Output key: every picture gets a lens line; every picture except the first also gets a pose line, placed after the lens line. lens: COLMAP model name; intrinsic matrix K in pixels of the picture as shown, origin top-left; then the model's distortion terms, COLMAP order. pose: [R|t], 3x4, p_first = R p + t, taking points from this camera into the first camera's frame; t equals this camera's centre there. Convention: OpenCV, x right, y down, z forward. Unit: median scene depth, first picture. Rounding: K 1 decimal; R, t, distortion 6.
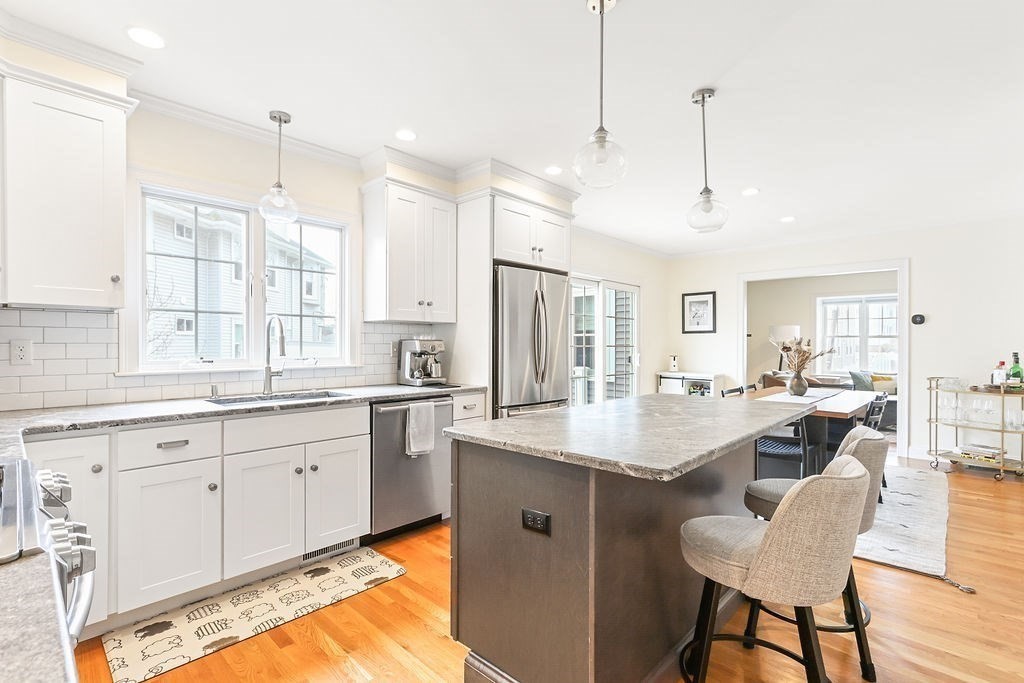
lens RADIAL K [[470.3, 0, 506.3], [0, 470.3, 347.8], [0, 0, 1]] dist [0.001749, -0.000092]
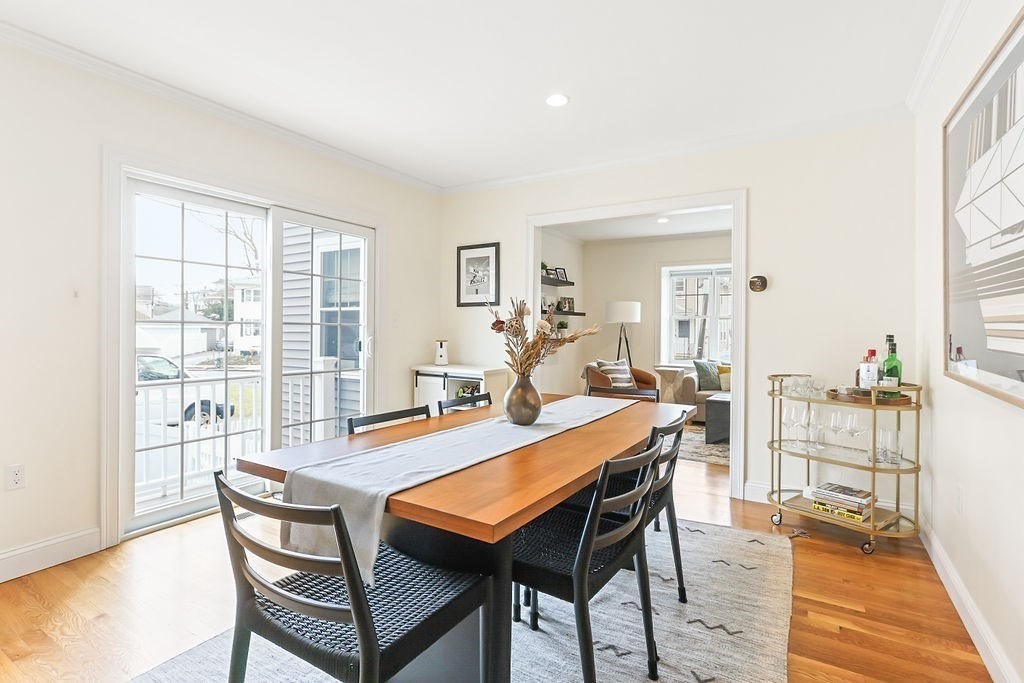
lens RADIAL K [[470.3, 0, 518.2], [0, 470.3, 334.8], [0, 0, 1]] dist [0.001749, -0.000092]
pose [[0.979919, 0.003558, 0.199363, 0.429315], [-0.004515, 0.999980, 0.004342, 0.007867], [-0.199344, -0.005155, 0.979916, 0.440163]]
